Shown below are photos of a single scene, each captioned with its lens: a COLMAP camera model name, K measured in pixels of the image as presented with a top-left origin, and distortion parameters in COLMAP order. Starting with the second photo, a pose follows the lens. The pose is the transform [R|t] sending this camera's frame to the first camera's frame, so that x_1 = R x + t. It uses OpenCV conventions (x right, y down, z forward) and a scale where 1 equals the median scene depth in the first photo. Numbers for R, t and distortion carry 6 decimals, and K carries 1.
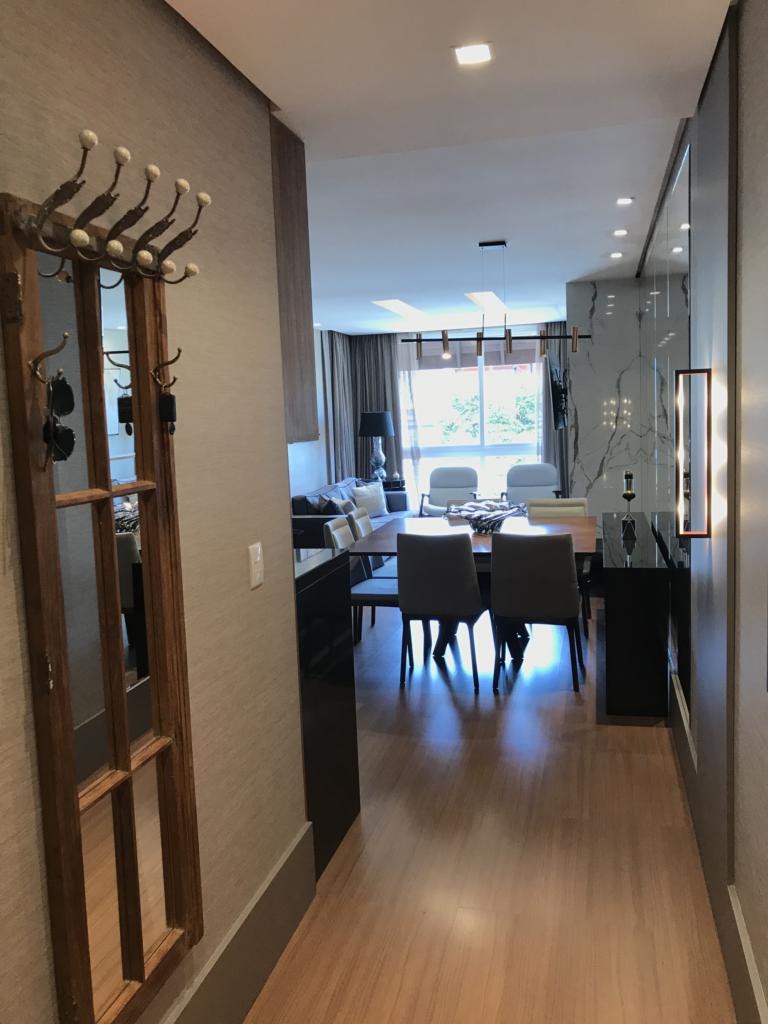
lens RADIAL K [[833.5, 0, 388.1], [0, 833.5, 514.9], [0, 0, 1]] dist [0.015516, -0.012225]
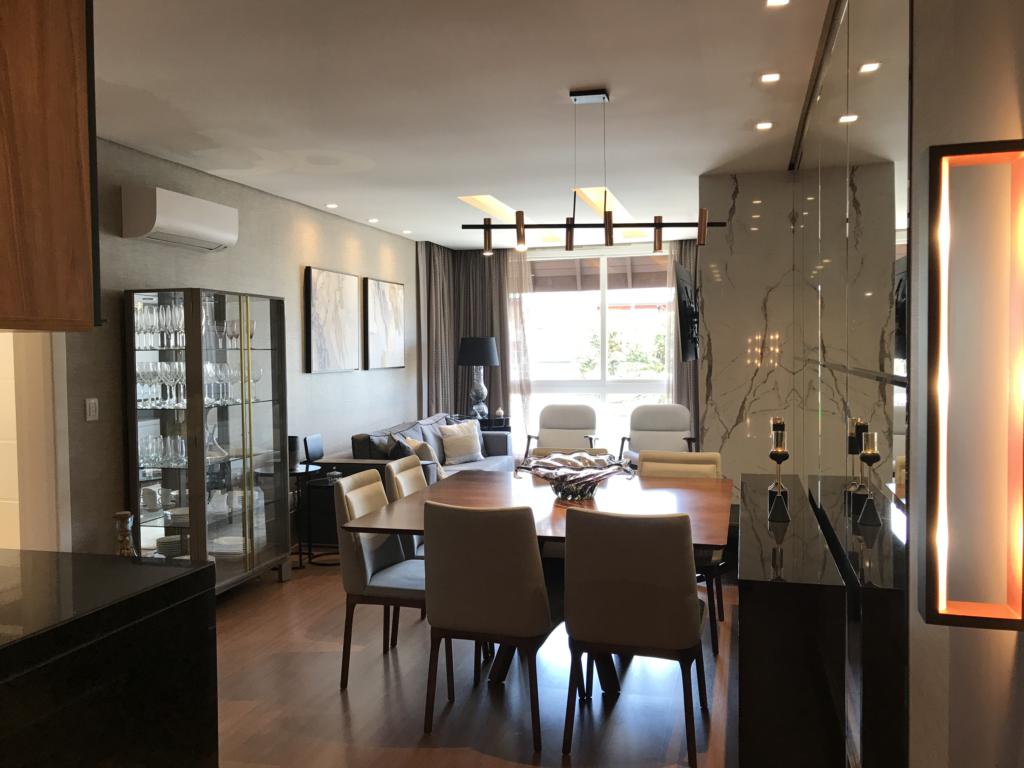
lens RADIAL K [[833.5, 0, 506.3], [0, 833.5, 380.2], [0, 0, 1]] dist [0.015516, -0.012225]
pose [[0.998953, 0.034076, -0.030529, 0.046842], [-0.036528, 0.995819, -0.083728, -0.010407], [0.027549, 0.084755, 0.996021, 0.171115]]
